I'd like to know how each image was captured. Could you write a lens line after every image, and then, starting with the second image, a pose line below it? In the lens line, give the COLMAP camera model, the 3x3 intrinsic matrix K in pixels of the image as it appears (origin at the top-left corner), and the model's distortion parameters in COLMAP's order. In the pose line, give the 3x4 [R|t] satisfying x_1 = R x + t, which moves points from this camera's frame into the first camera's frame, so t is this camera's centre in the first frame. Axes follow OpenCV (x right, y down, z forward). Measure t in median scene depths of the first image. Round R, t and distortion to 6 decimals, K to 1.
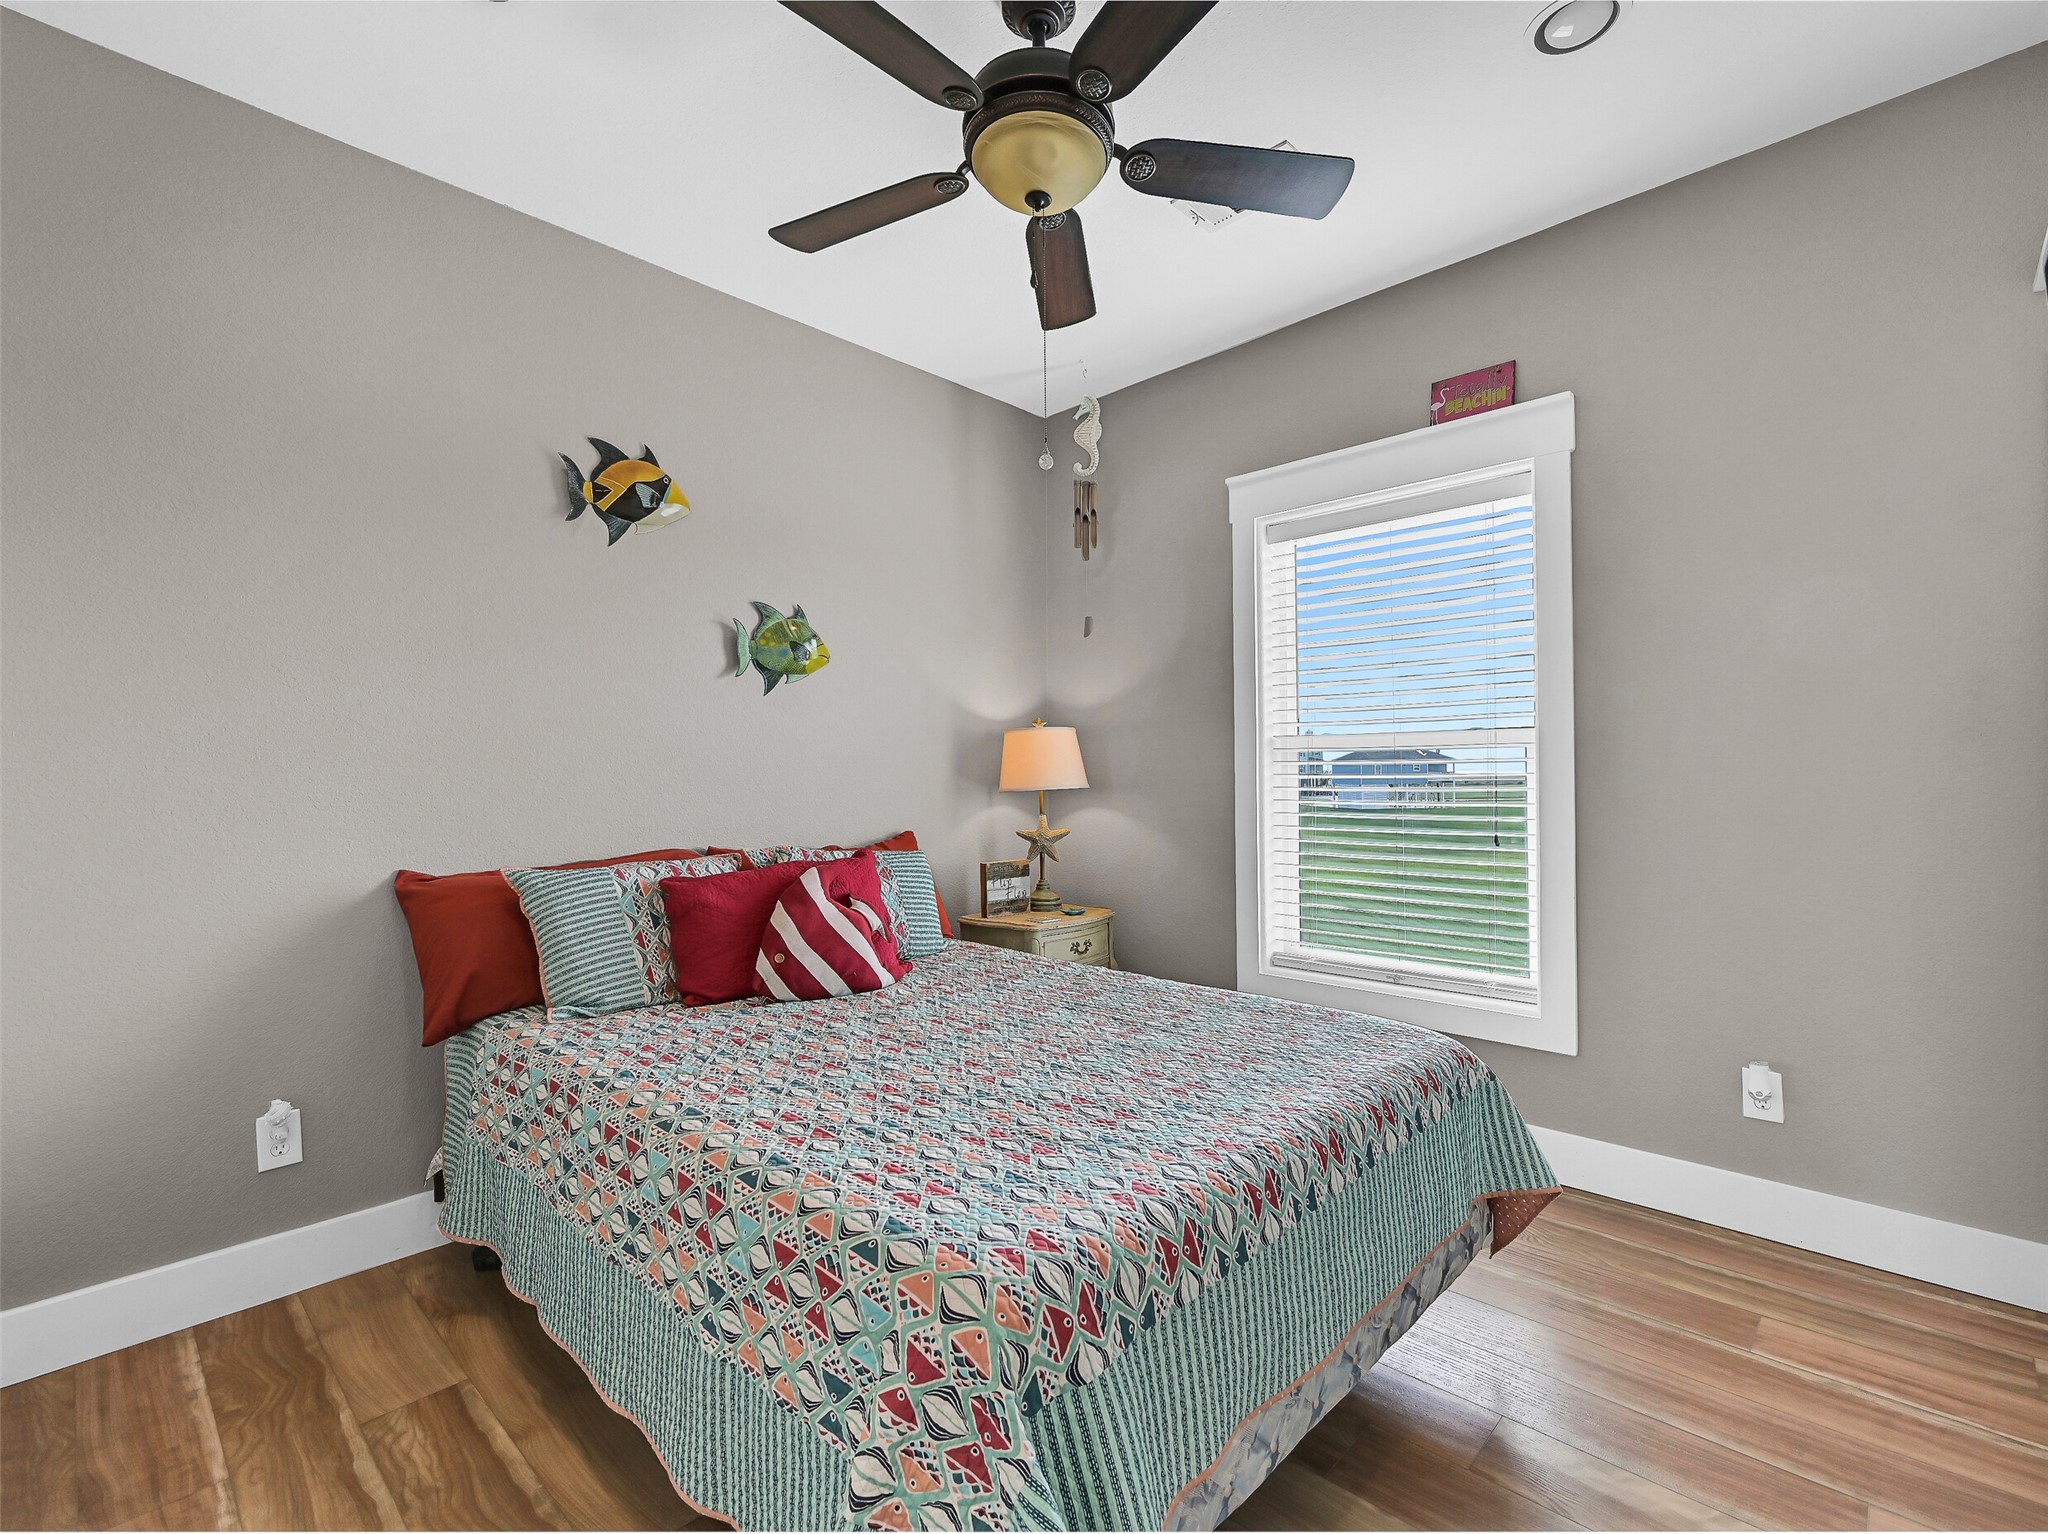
lens RADIAL K [[908.9, 0, 1031.1], [0, 908.9, 769.3], [0, 0, 1]] dist [0.000336, -0.000007]
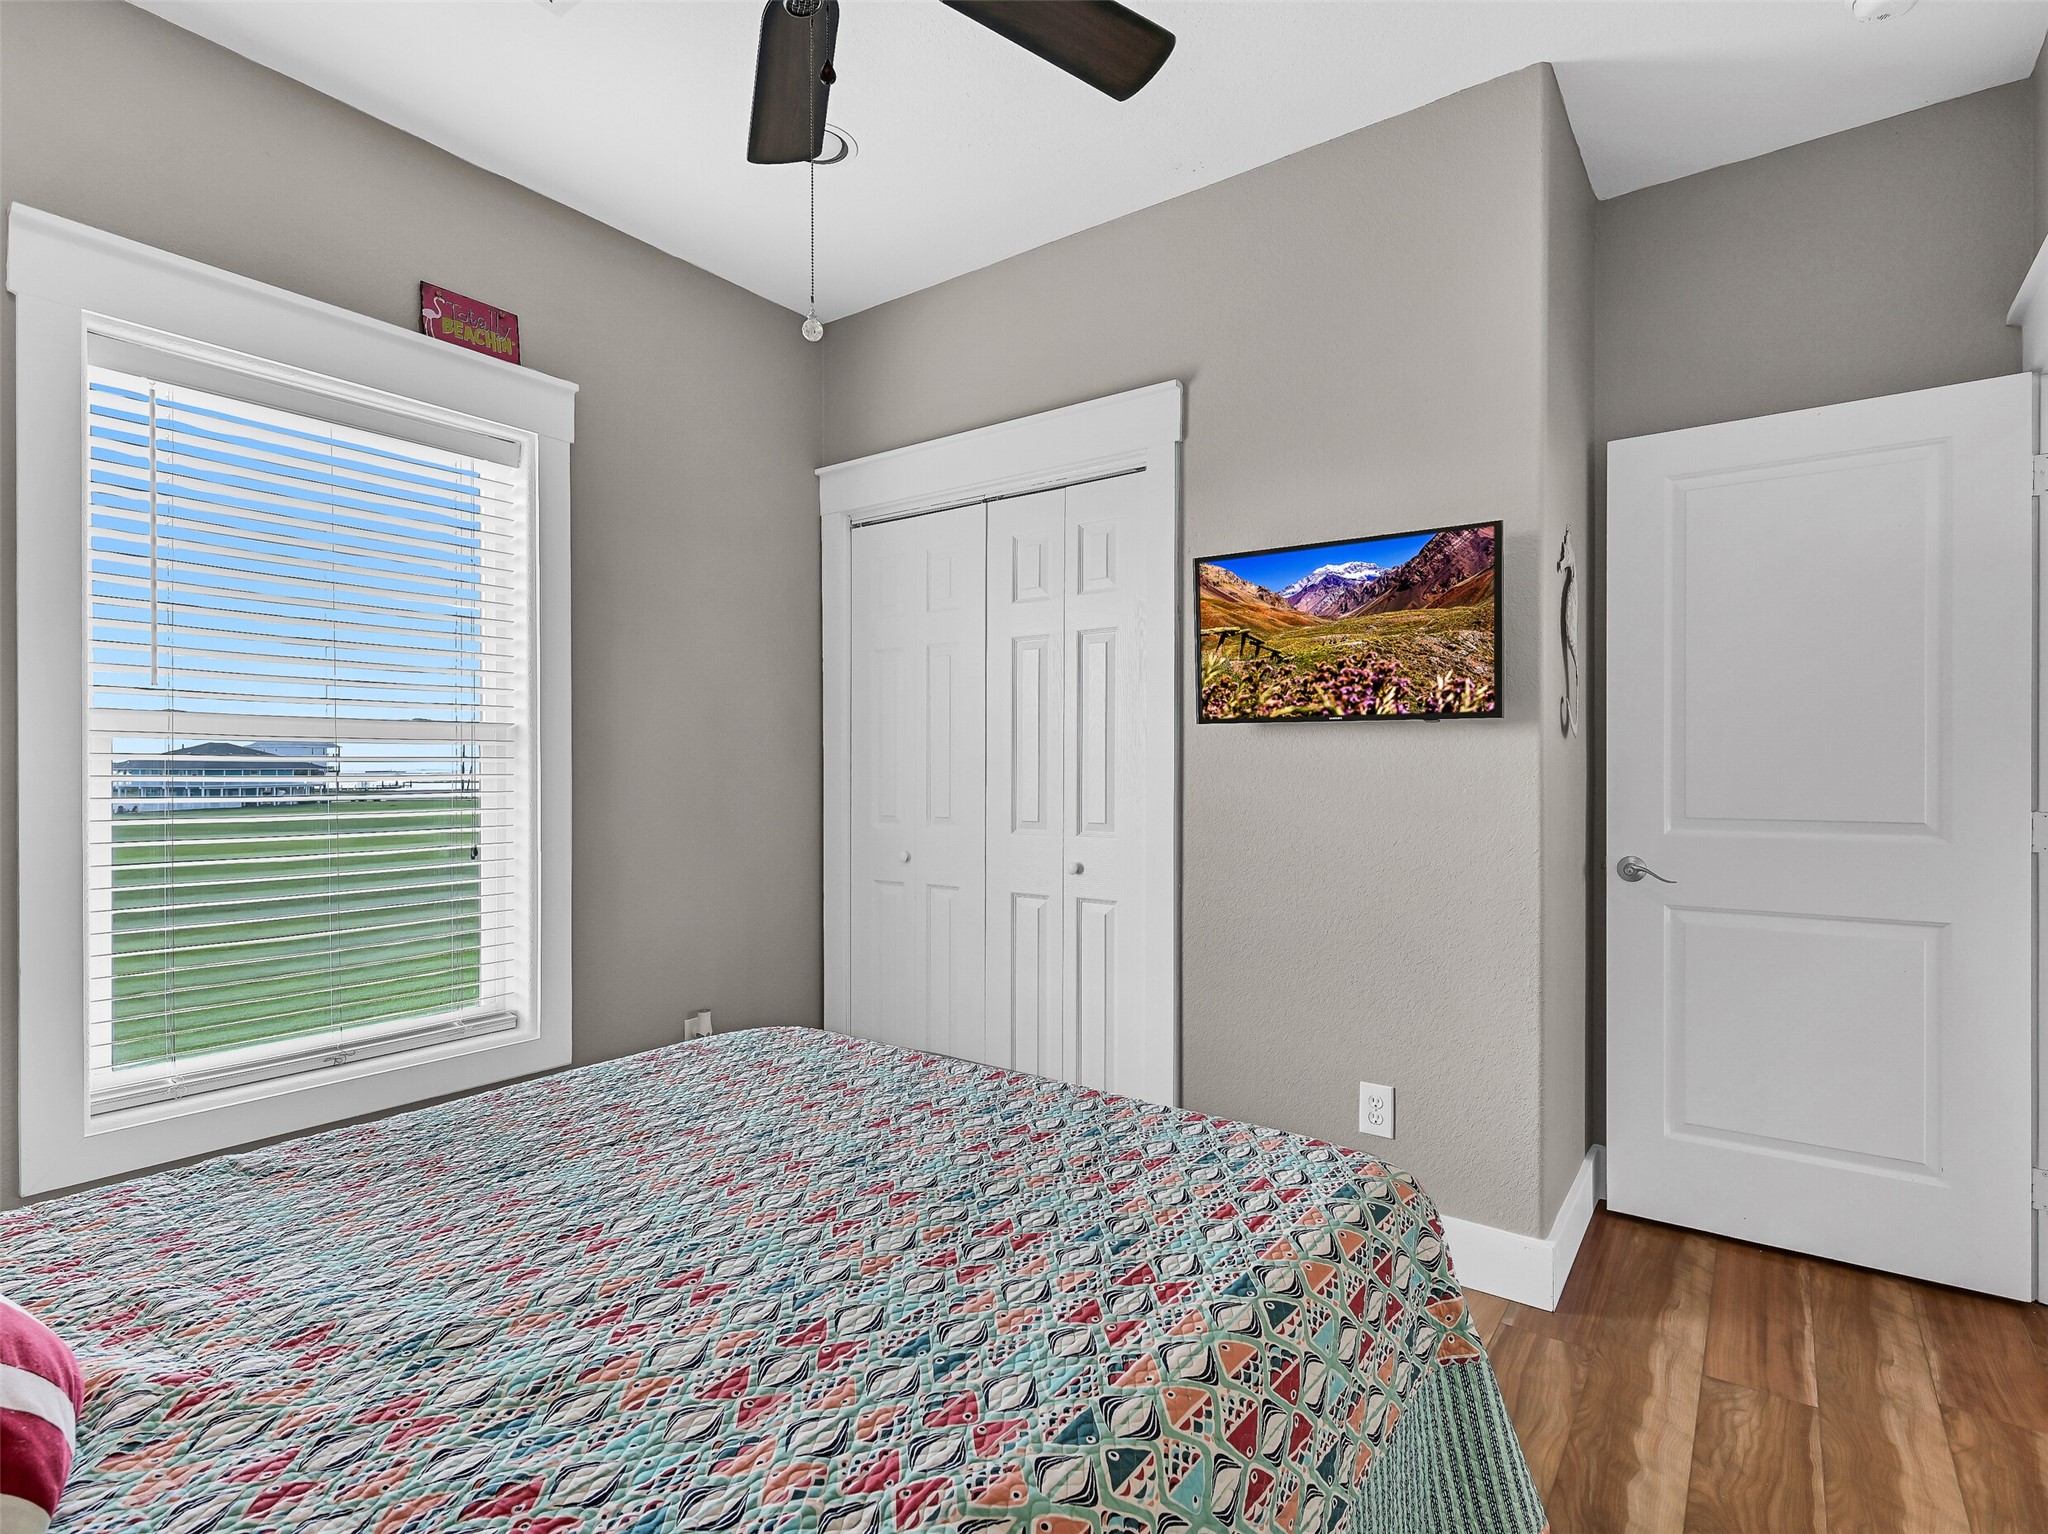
lens RADIAL K [[1012.9, 0, 1032.0], [0, 1012.9, 770.8], [0, 0, 1]] dist [0.000536, 0.000471]
pose [[-0.120316, 0.009657, 0.992689, -0.822076], [-0.001331, 0.999950, -0.009889, 0.015944], [-0.992735, -0.002511, -0.120297, 0.968107]]
